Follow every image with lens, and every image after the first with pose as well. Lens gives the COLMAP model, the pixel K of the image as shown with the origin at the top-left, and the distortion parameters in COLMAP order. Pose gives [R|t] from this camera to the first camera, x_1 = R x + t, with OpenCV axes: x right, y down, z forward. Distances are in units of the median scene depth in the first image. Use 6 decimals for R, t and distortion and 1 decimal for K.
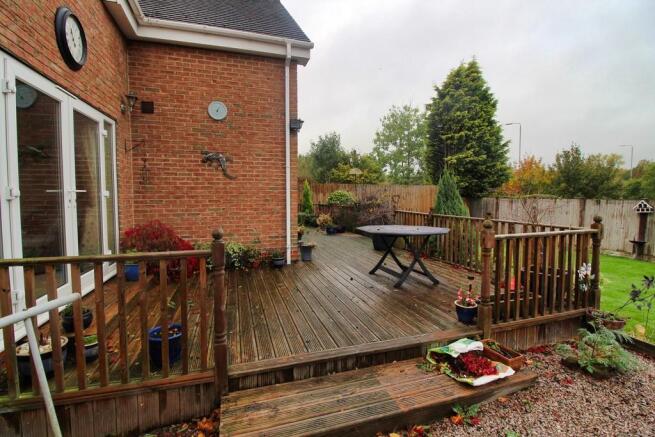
lens RADIAL K [[306.7, 0, 326.5], [0, 306.7, 214.8], [0, 0, 1]] dist [-0.005234, -0.001026]
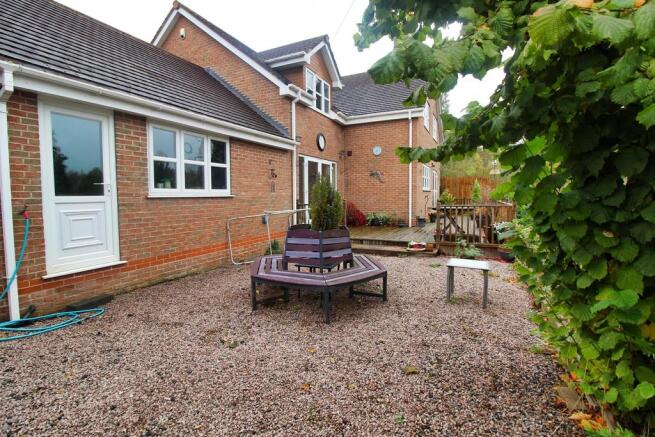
lens RADIAL K [[306.7, 0, 328.1], [0, 306.7, 217.2], [0, 0, 1]] dist [-0.005234, -0.001026]
pose [[0.736326, 0.033458, -0.675799, 0.935990], [-0.028539, 0.999424, 0.018386, 0.098891], [0.676025, 0.005749, 0.736856, -0.871403]]
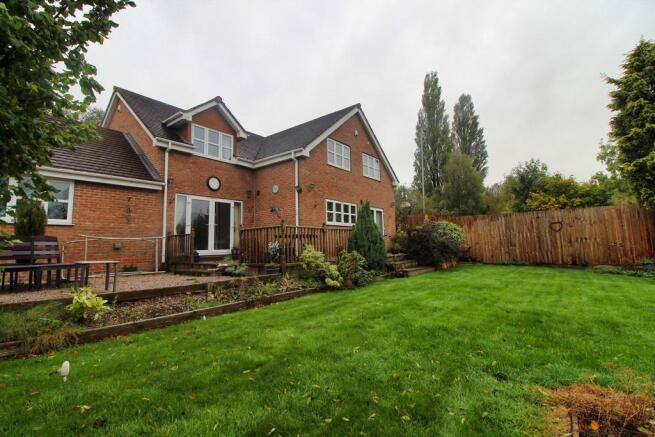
lens RADIAL K [[306.7, 0, 327.3], [0, 306.7, 216.1], [0, 0, 1]] dist [-0.005234, -0.001026]
pose [[0.563090, -0.098876, -0.820459, 1.932008], [-0.030496, 0.989654, -0.140197, 0.191319], [0.825833, 0.103965, 0.554249, 0.076790]]
